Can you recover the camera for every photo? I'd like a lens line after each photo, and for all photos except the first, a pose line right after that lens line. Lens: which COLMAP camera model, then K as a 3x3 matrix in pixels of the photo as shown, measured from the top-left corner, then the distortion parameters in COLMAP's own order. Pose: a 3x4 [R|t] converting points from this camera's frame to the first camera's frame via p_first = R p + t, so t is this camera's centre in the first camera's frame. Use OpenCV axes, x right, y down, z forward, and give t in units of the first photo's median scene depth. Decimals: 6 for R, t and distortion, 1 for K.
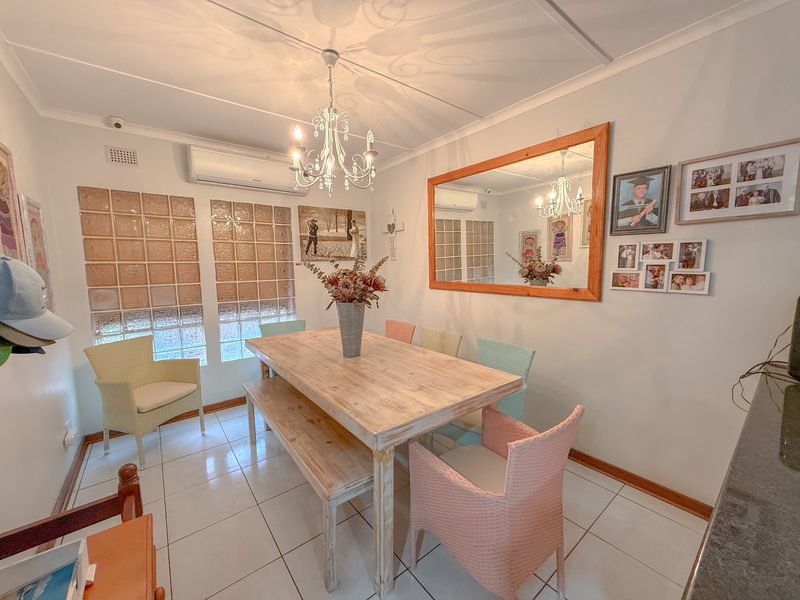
lens RADIAL K [[318.0, 0, 398.6], [0, 318.0, 296.2], [0, 0, 1]] dist [-0.001528, 0.000382]
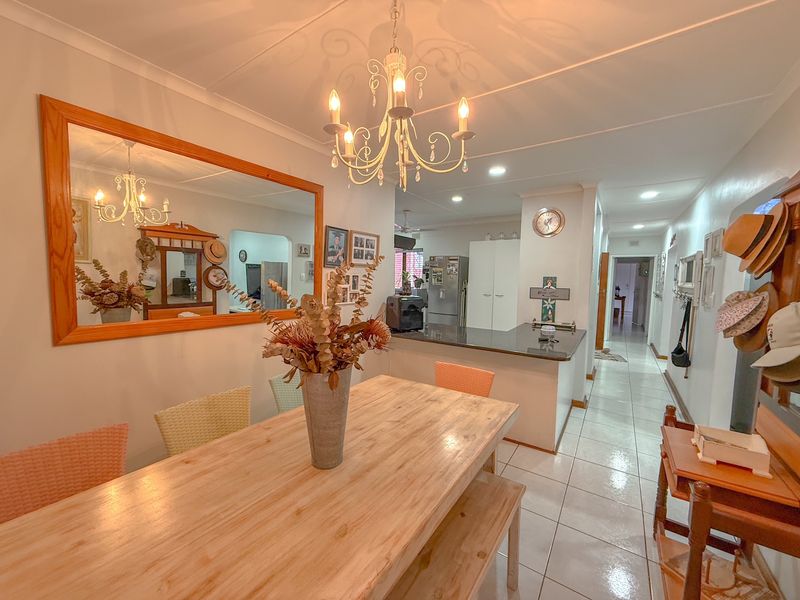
lens RADIAL K [[318.0, 0, 397.9], [0, 318.0, 298.2], [0, 0, 1]] dist [-0.001528, 0.000382]
pose [[-0.293619, -0.055842, 0.954290, -0.889057], [0.083404, 0.992989, 0.083768, -0.170034], [-0.952277, 0.104188, -0.286903, 1.289722]]
